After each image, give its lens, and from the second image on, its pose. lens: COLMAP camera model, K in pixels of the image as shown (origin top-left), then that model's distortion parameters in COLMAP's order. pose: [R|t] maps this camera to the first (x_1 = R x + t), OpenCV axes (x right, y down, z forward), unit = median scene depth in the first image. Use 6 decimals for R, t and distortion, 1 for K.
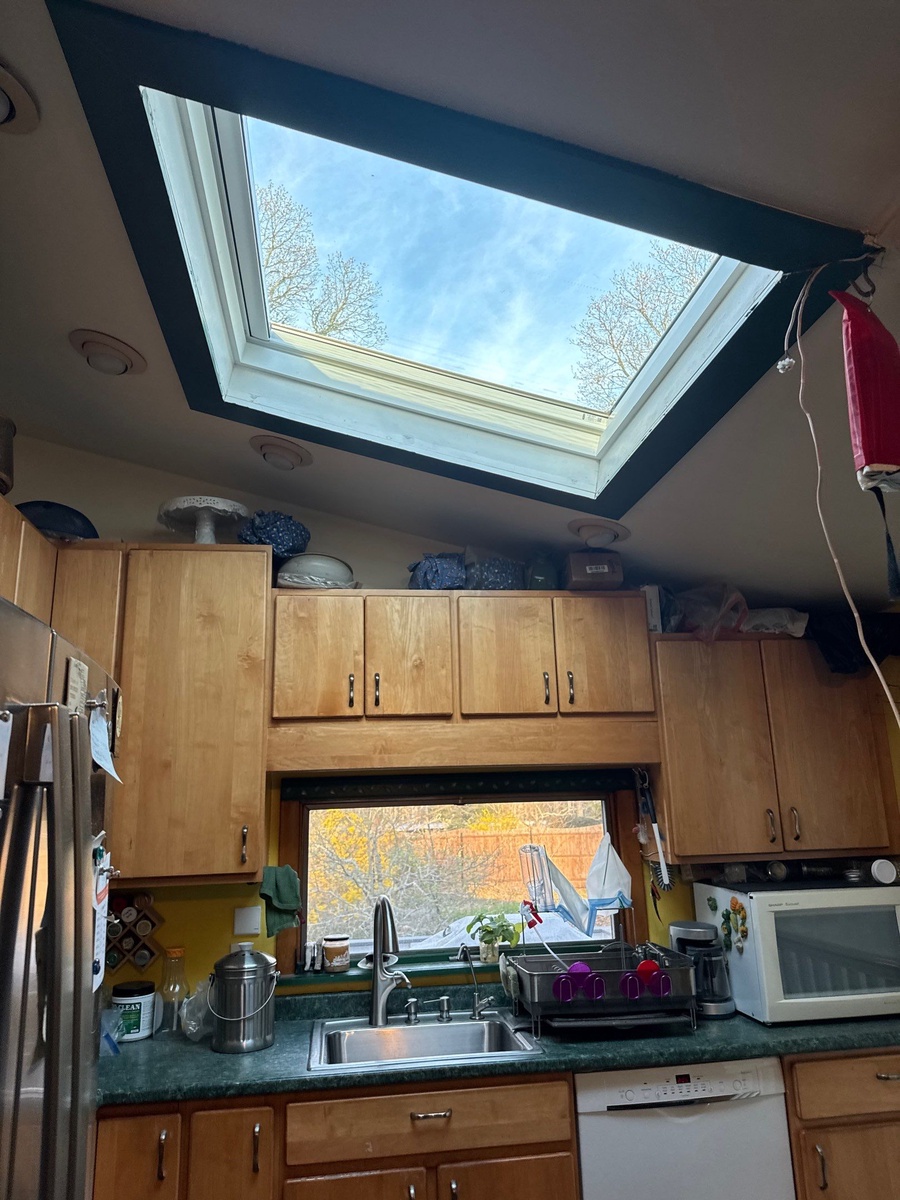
lens RADIAL K [[873.2, 0, 451.6], [0, 873.2, 596.0], [0, 0, 1]] dist [0.136232, -0.165562]
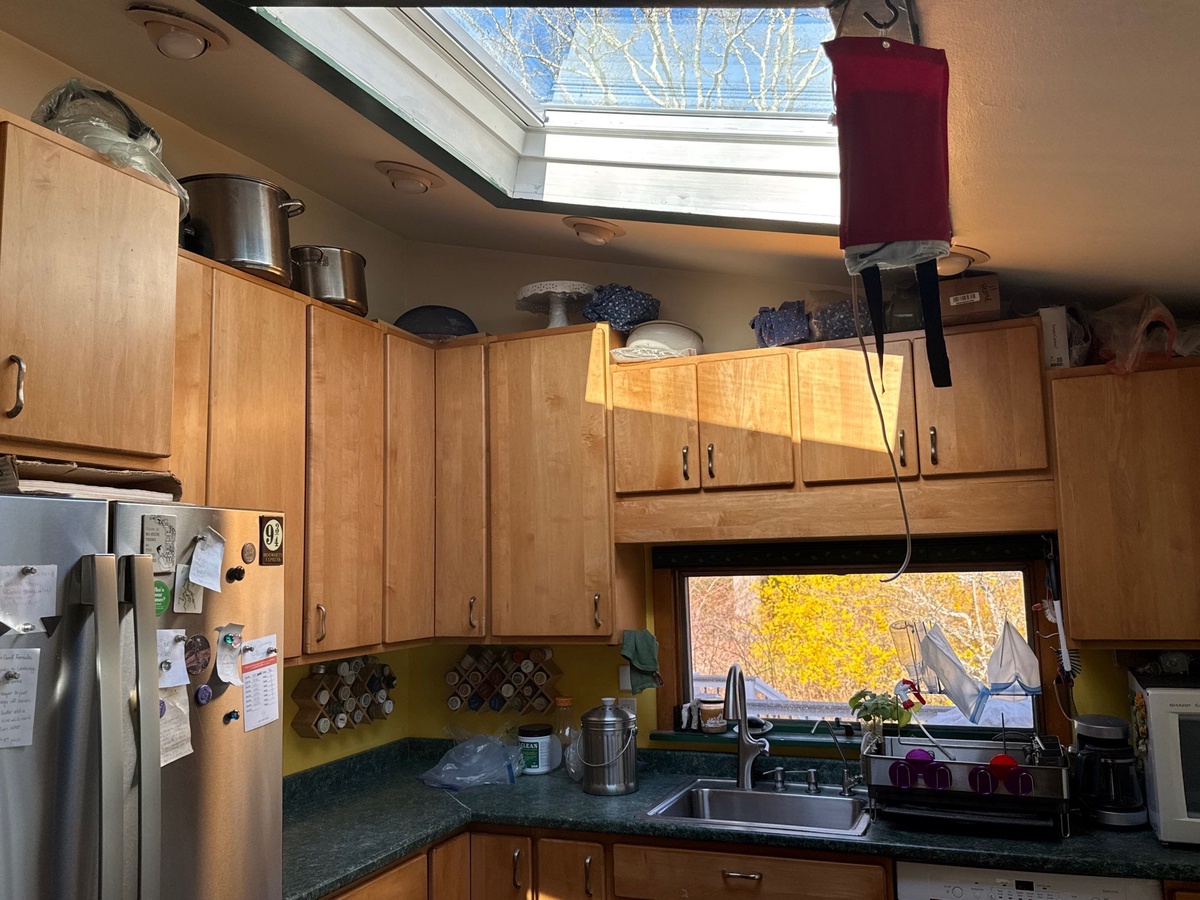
lens RADIAL K [[1011.2, 0, 599.4], [0, 1011.2, 452.6], [0, 0, 1]] dist [0.182652, -0.189917]
pose [[0.867728, -0.050870, -0.494430, 0.364276], [0.120144, 0.986718, 0.109333, -0.039542], [0.482301, -0.154274, 0.862314, -0.025249]]
